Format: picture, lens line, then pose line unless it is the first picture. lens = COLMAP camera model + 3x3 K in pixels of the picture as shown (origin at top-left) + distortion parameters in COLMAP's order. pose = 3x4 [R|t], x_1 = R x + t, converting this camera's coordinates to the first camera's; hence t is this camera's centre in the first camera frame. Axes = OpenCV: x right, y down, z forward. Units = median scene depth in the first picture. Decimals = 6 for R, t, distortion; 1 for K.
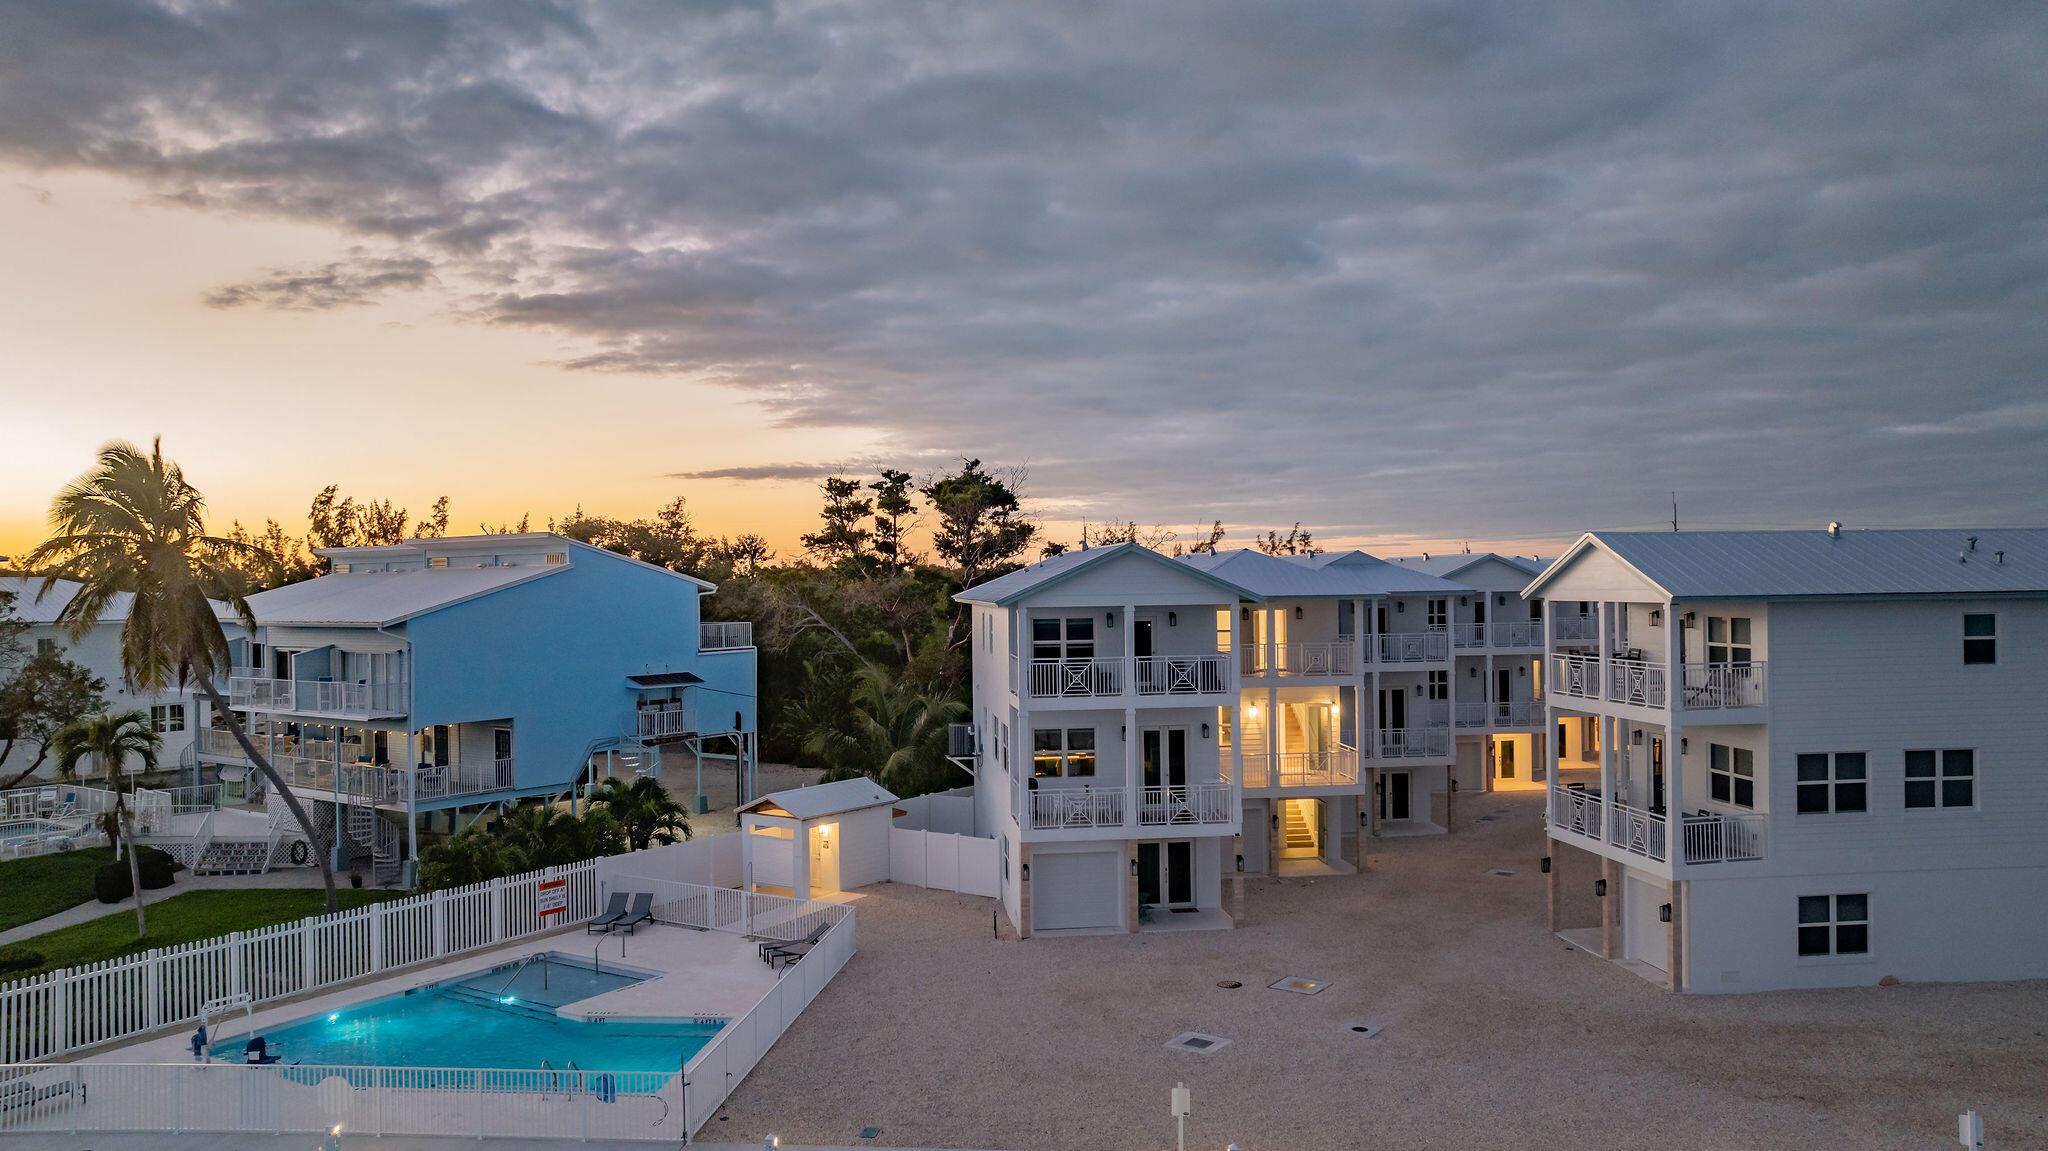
lens RADIAL K [[1483.8, 0, 1024.0], [0, 1483.8, 575.5], [0, 0, 1]] dist [-0.021105, 0.006615]
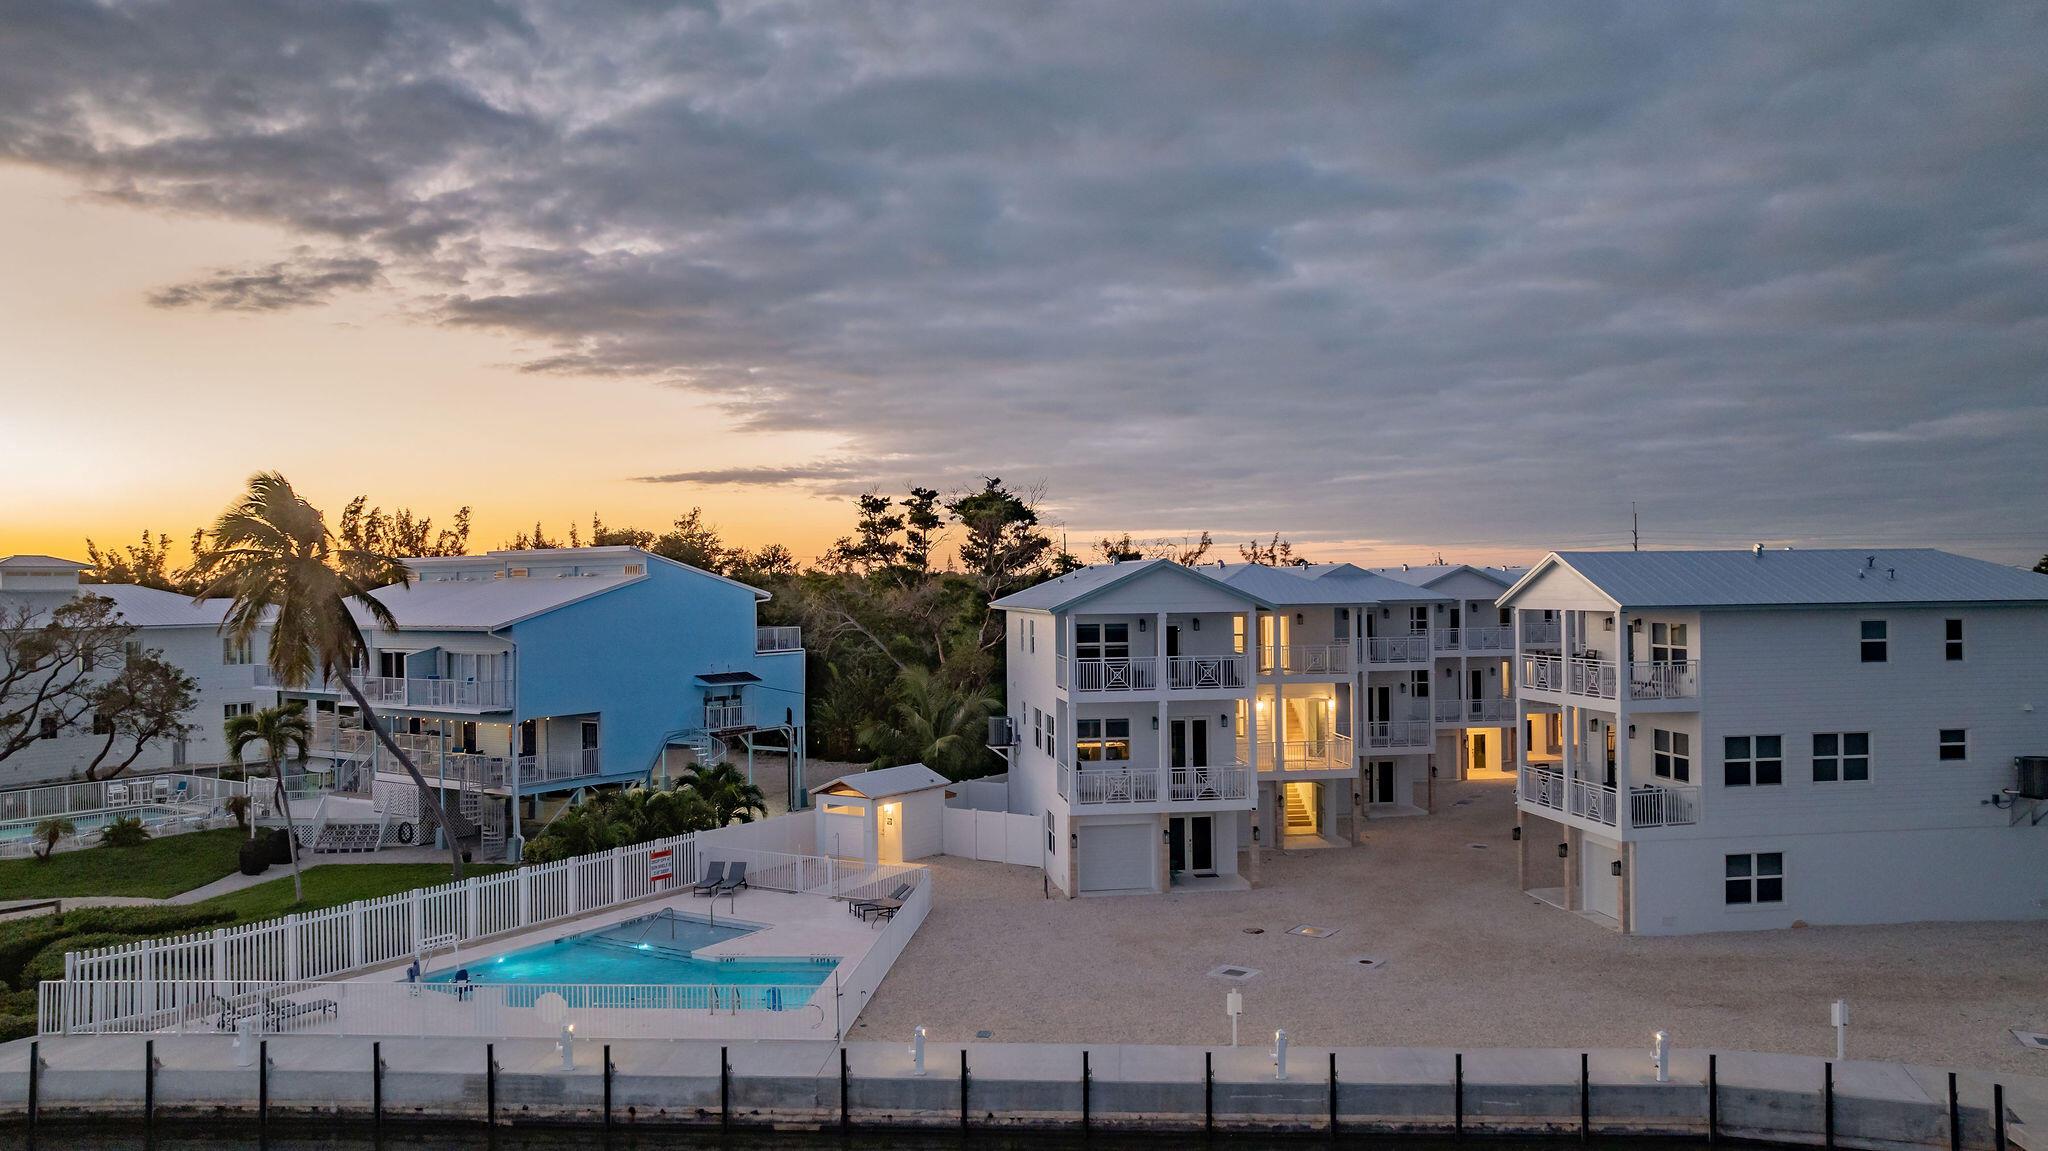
lens RADIAL K [[1487.5, 0, 1021.7], [0, 1487.5, 578.8], [0, 0, 1]] dist [-0.021759, 0.003314]
pose [[0.999772, 0.001520, 0.021276, -0.056892], [-0.001496, 0.999998, -0.001131, -0.004273], [-0.021278, 0.001099, 0.999773, -0.147200]]
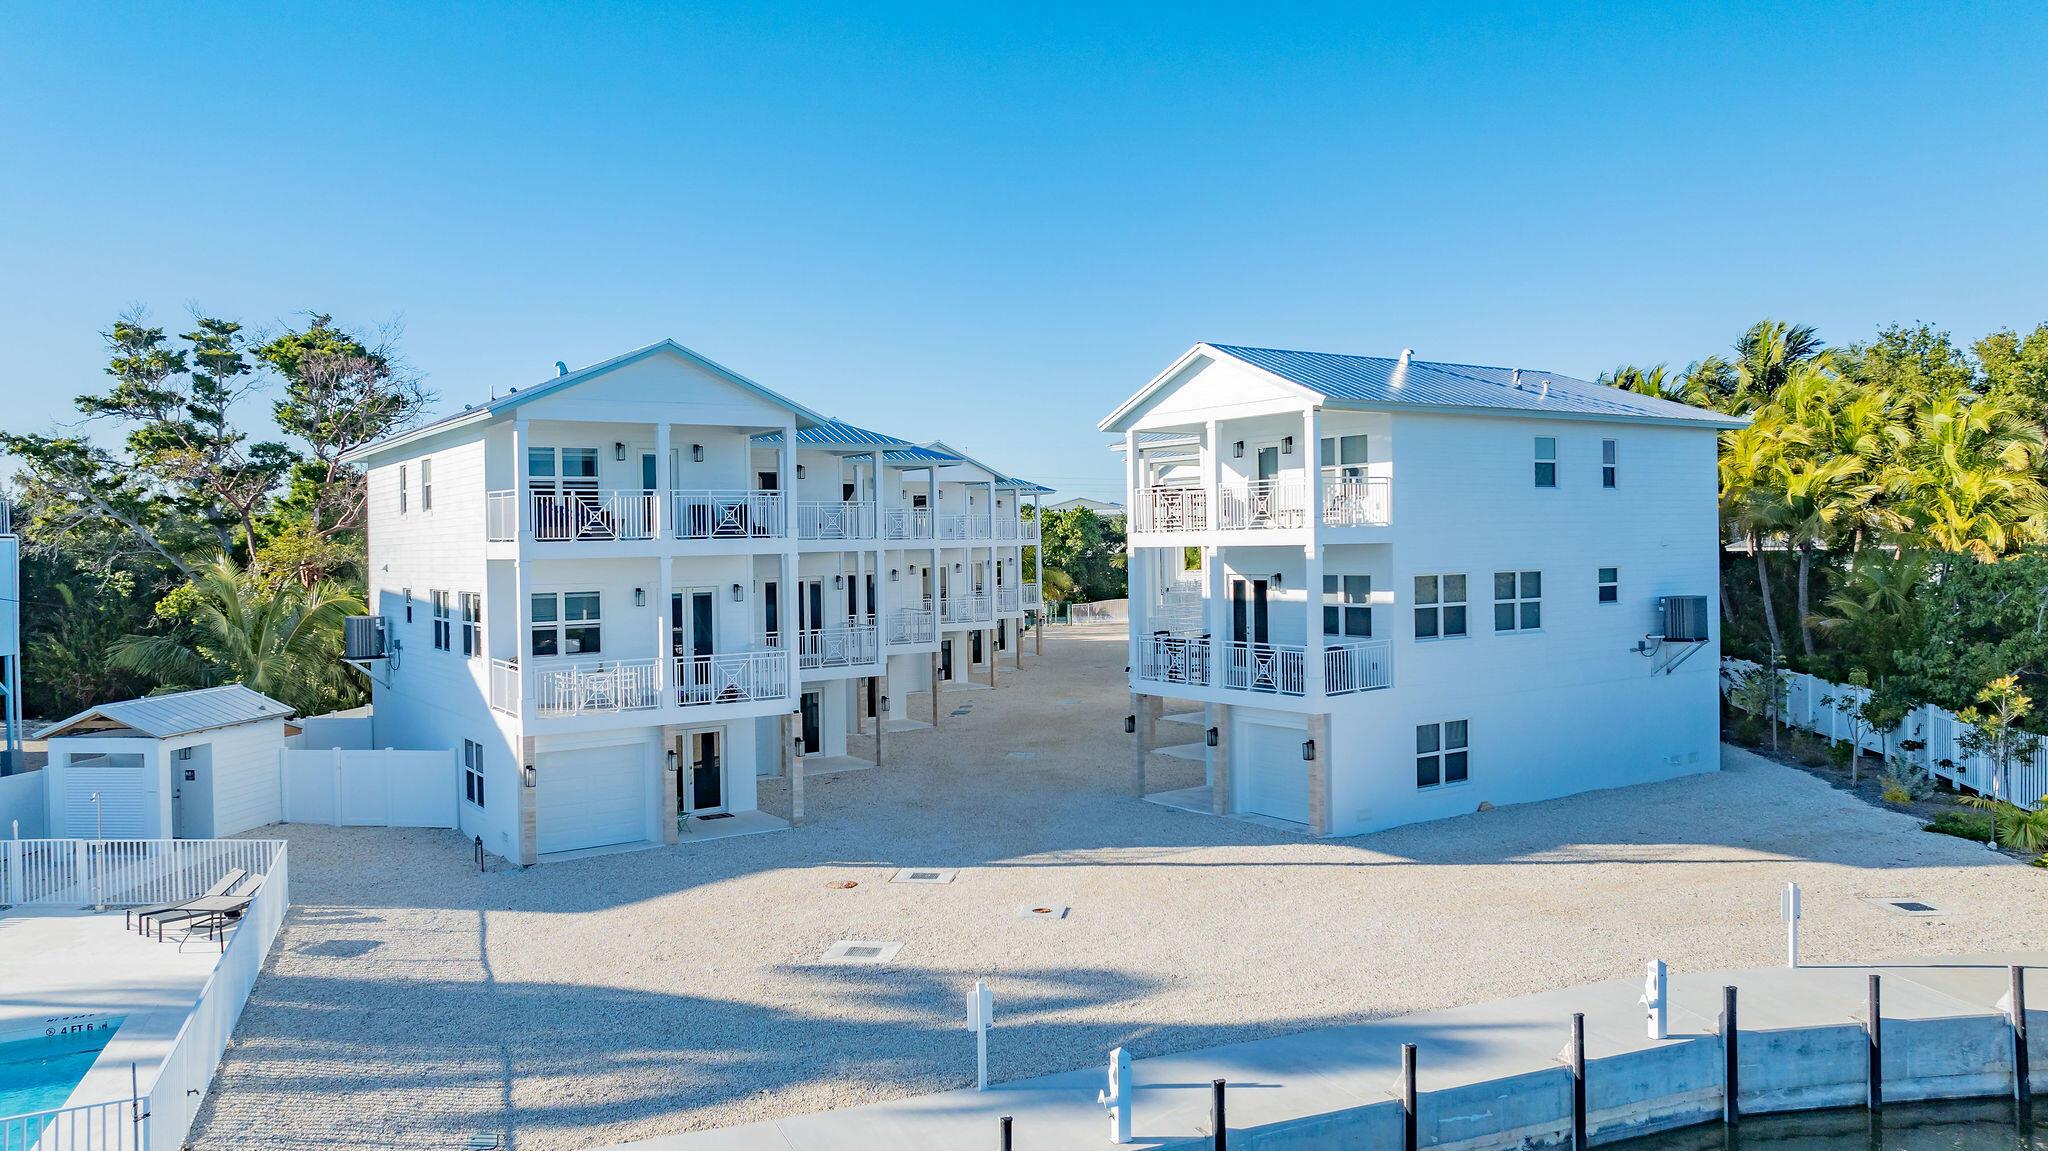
lens RADIAL K [[1463.8, 0, 1002.4], [0, 1463.8, 575.5], [0, 0, 1]] dist [-0.021568, 0.001004]
pose [[0.889776, -0.013380, 0.456202, -0.104945], [0.005640, 0.999816, 0.018324, 0.076273], [-0.456363, -0.013731, 0.889688, 0.213279]]
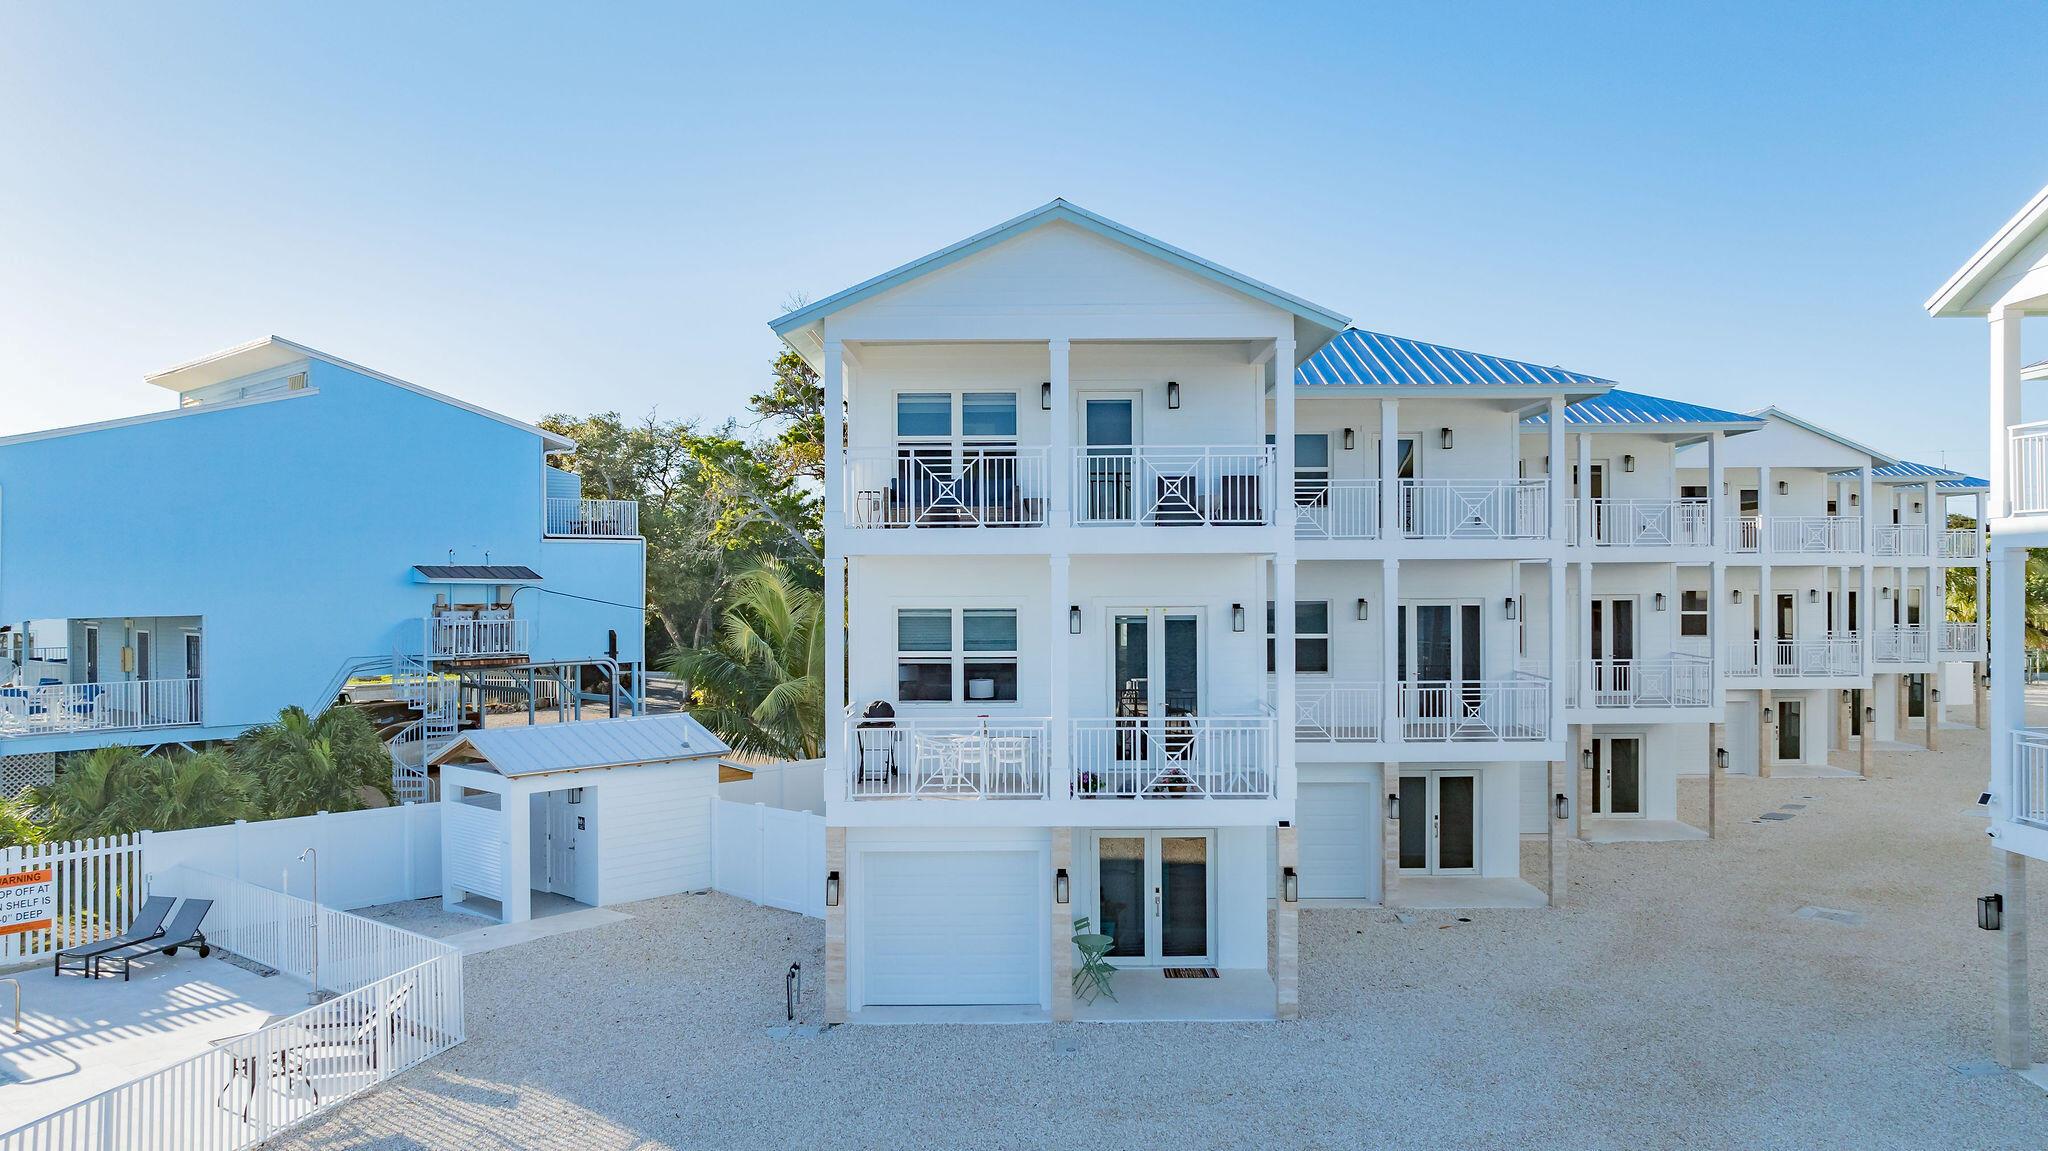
lens RADIAL K [[1476.4, 0, 1025.5], [0, 1476.4, 581.2], [0, 0, 1]] dist [-0.032196, 0.044580]
pose [[0.991941, 0.008760, -0.126399, 0.106429], [-0.008204, 0.999954, 0.004922, 0.084579], [0.126437, -0.003846, 0.991967, 0.462029]]
